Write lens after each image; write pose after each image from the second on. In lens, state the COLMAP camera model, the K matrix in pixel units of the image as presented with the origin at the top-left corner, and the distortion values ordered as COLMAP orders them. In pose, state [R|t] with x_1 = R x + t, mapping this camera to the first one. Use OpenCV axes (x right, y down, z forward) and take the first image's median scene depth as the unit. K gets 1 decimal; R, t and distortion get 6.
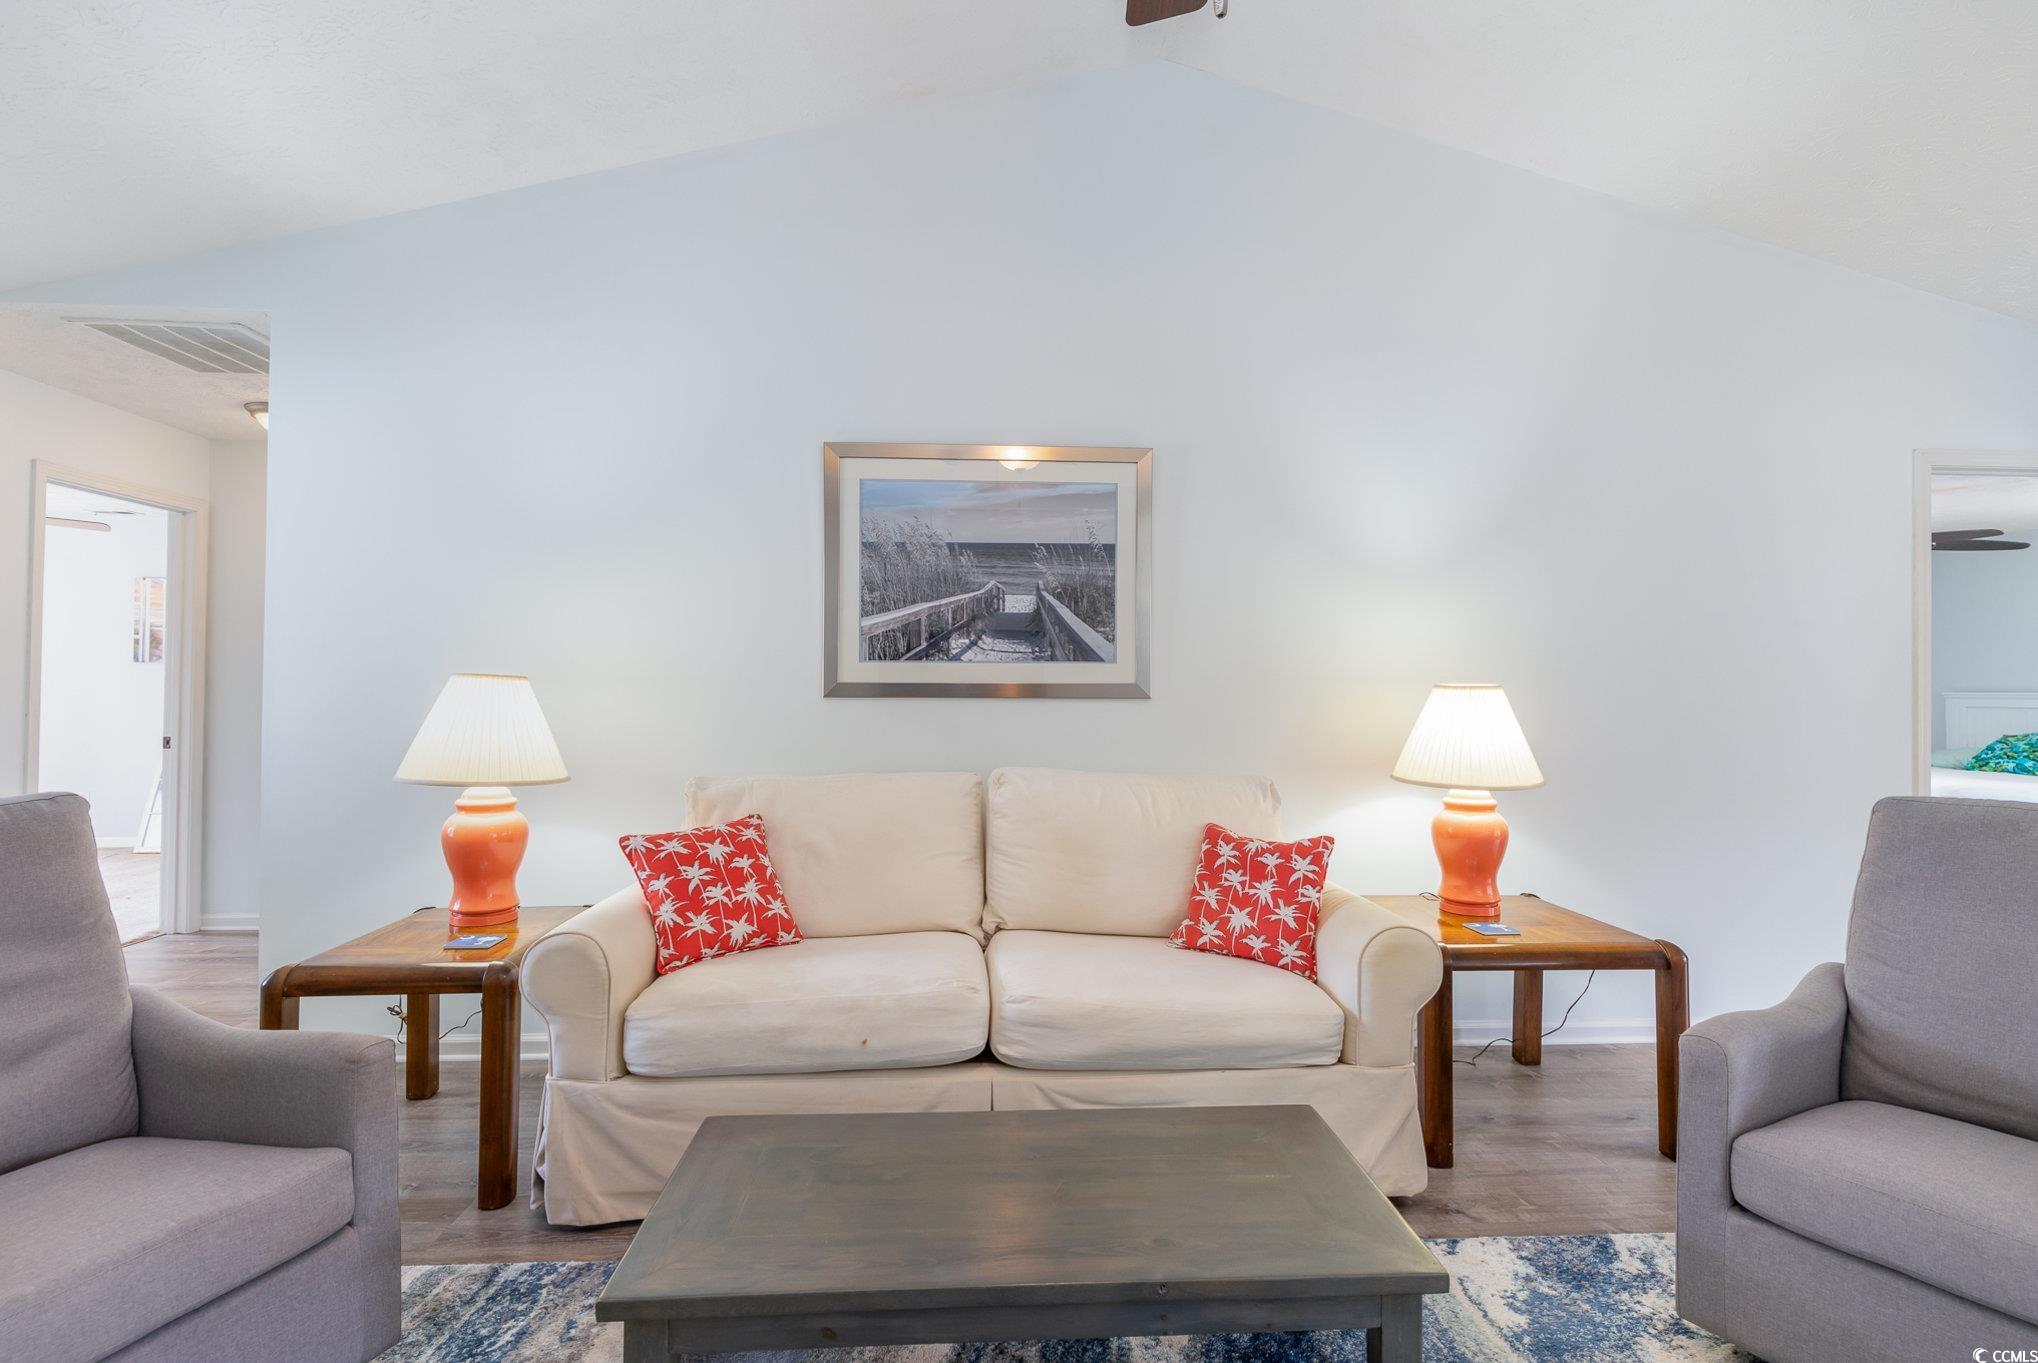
lens RADIAL K [[980.7, 0, 1021.9], [0, 980.7, 681.7], [0, 0, 1]] dist [0.004003, -0.000602]
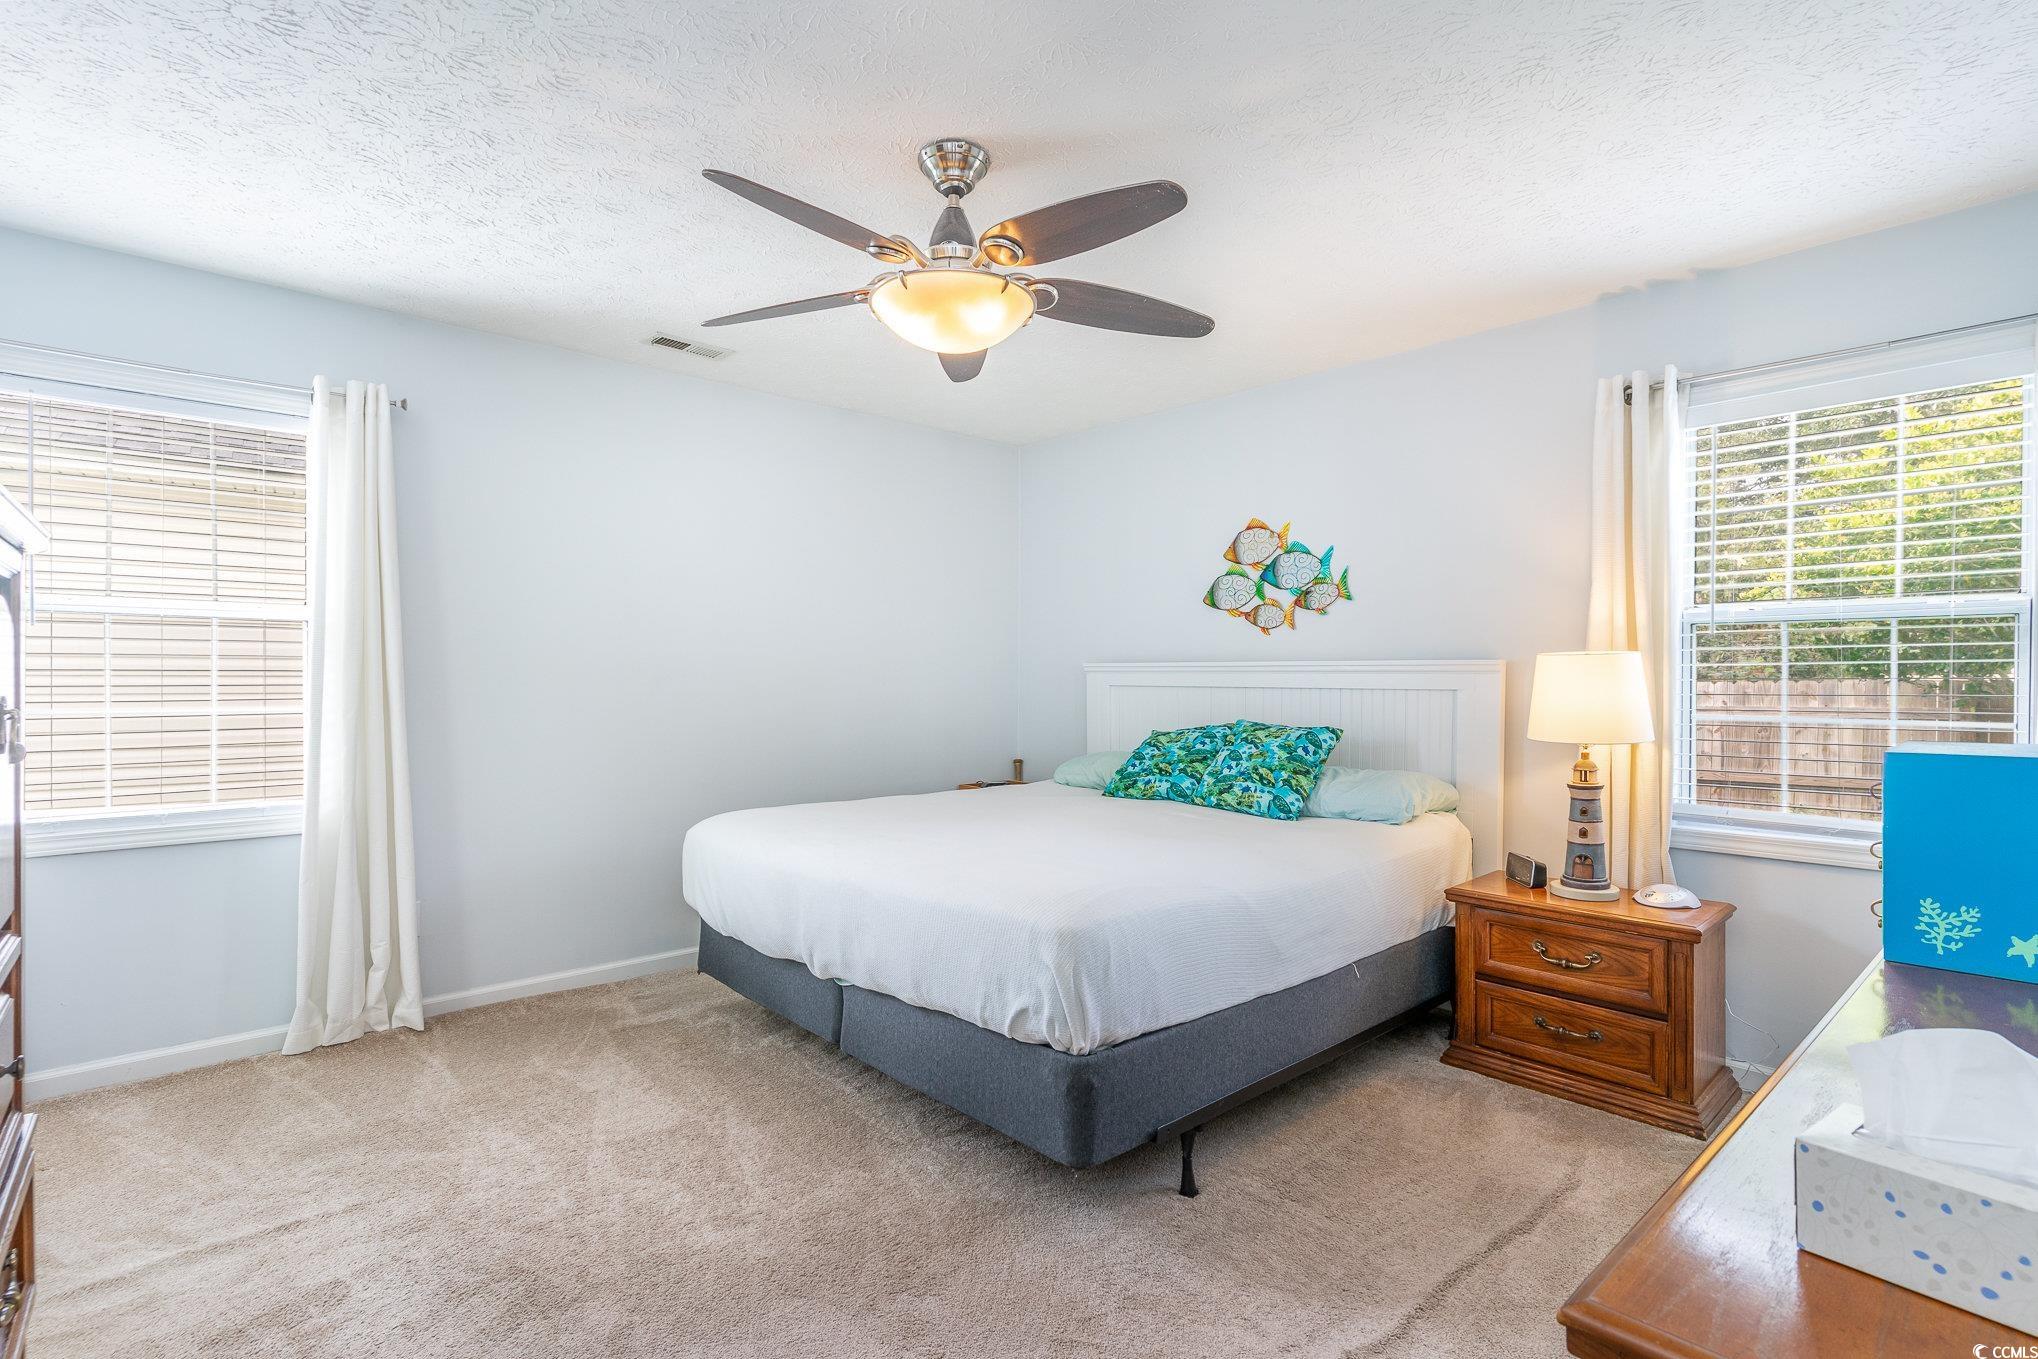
lens RADIAL K [[980.7, 0, 1014.2], [0, 980.7, 681.7], [0, 0, 1]] dist [0.004003, -0.000602]
pose [[0.789151, 0.002799, 0.614192, 0.570184], [-0.009734, 0.999921, 0.007949, 0.019576], [-0.614122, -0.012252, 0.789116, 0.588080]]
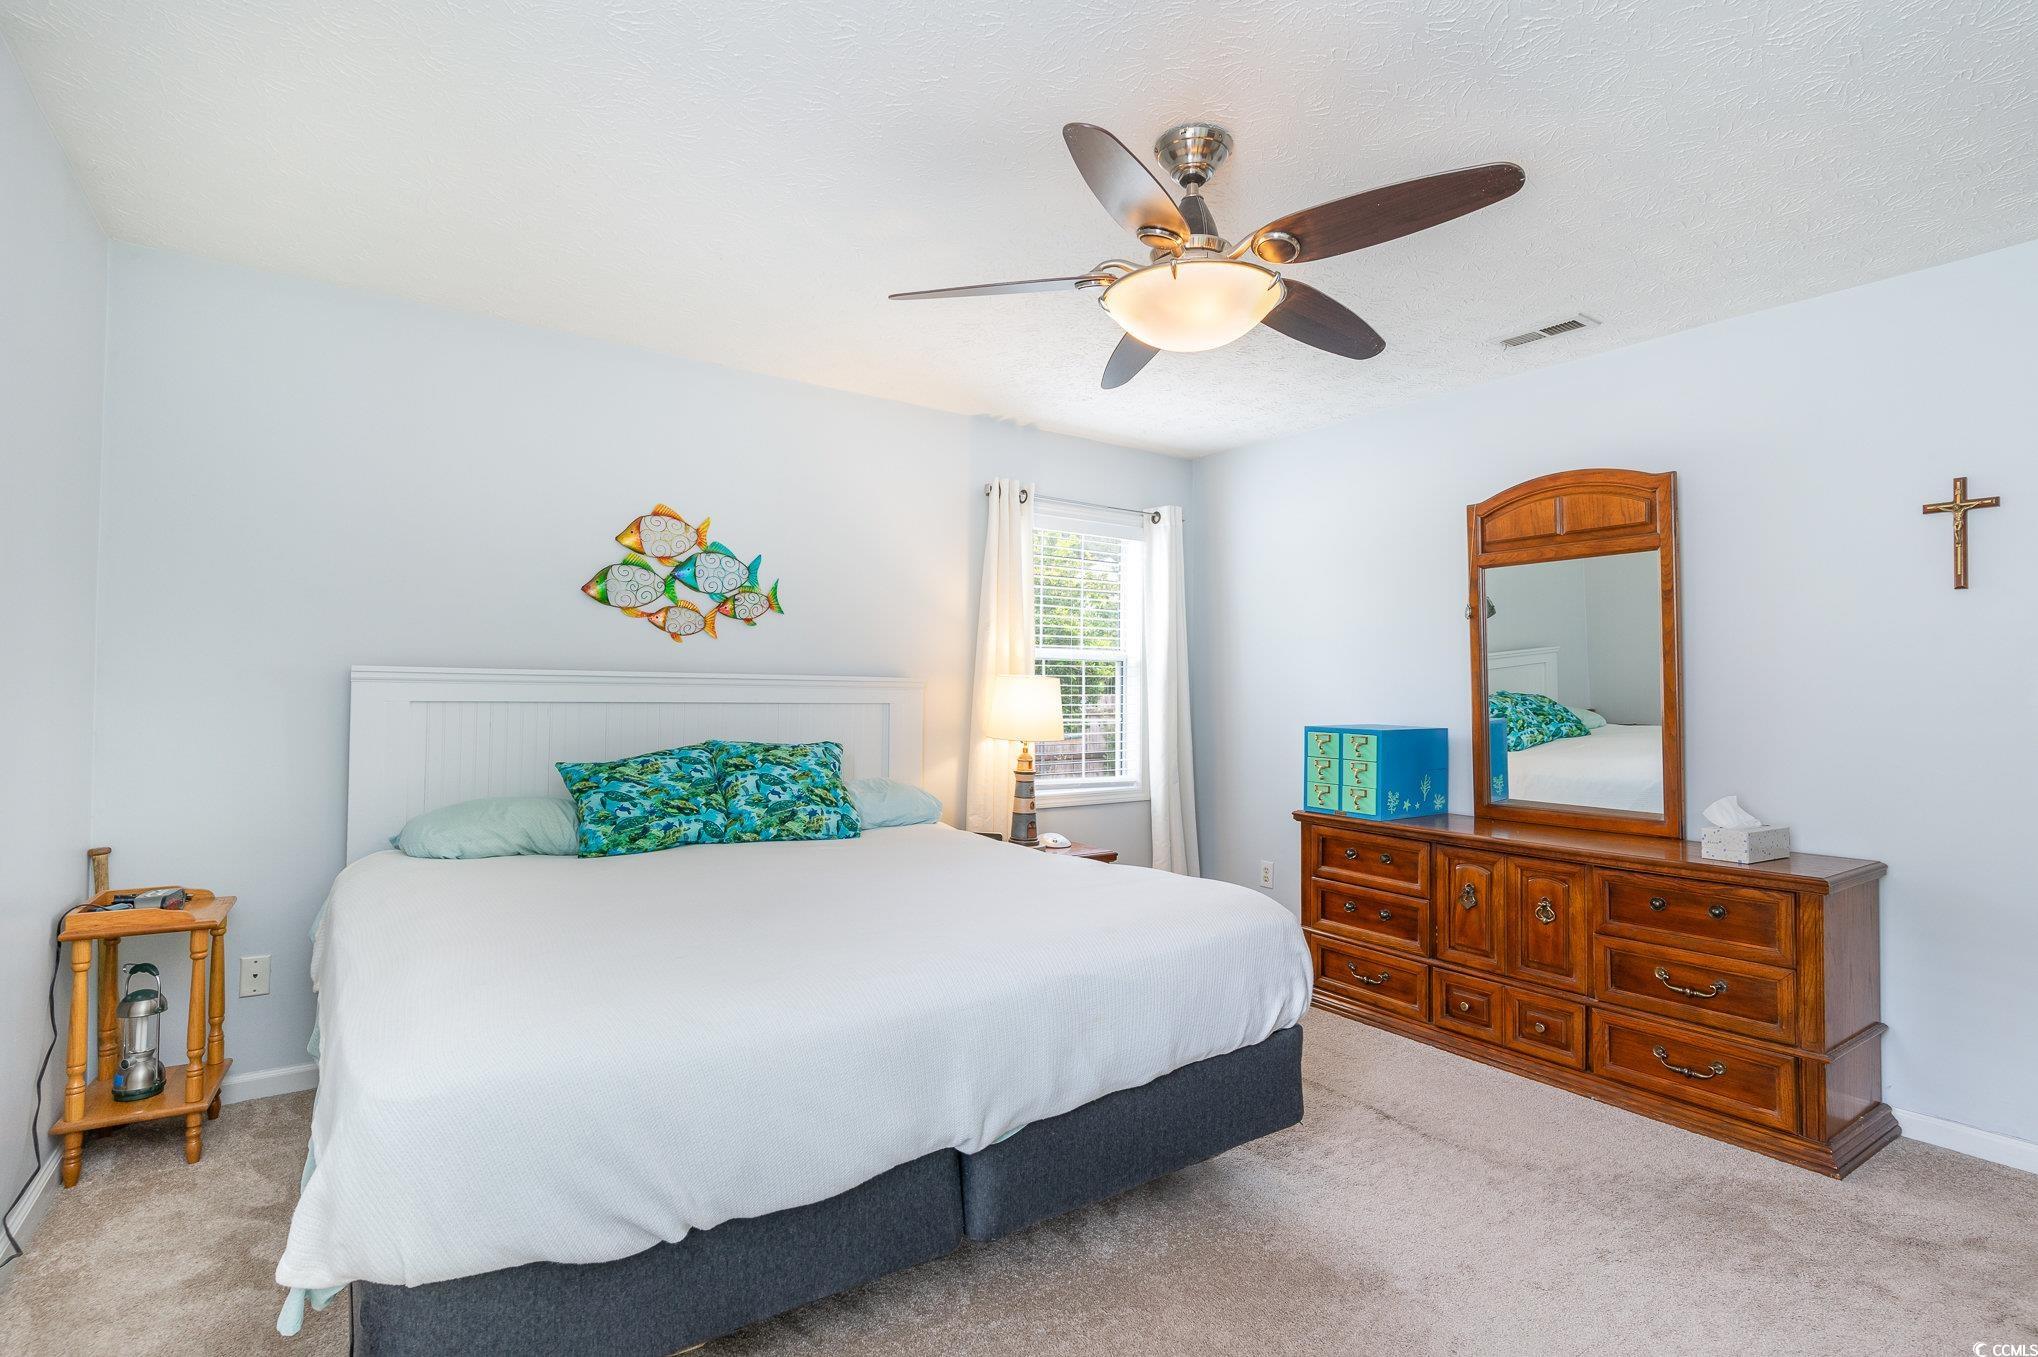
lens RADIAL K [[980.7, 0, 1025.9], [0, 980.7, 680.0], [0, 0, 1]] dist [0.004003, -0.000602]
pose [[-0.519596, 0.007478, 0.854379, 0.519232], [-0.015709, 0.999709, -0.018304, 0.021116], [-0.854268, -0.022932, -0.519328, 1.079648]]
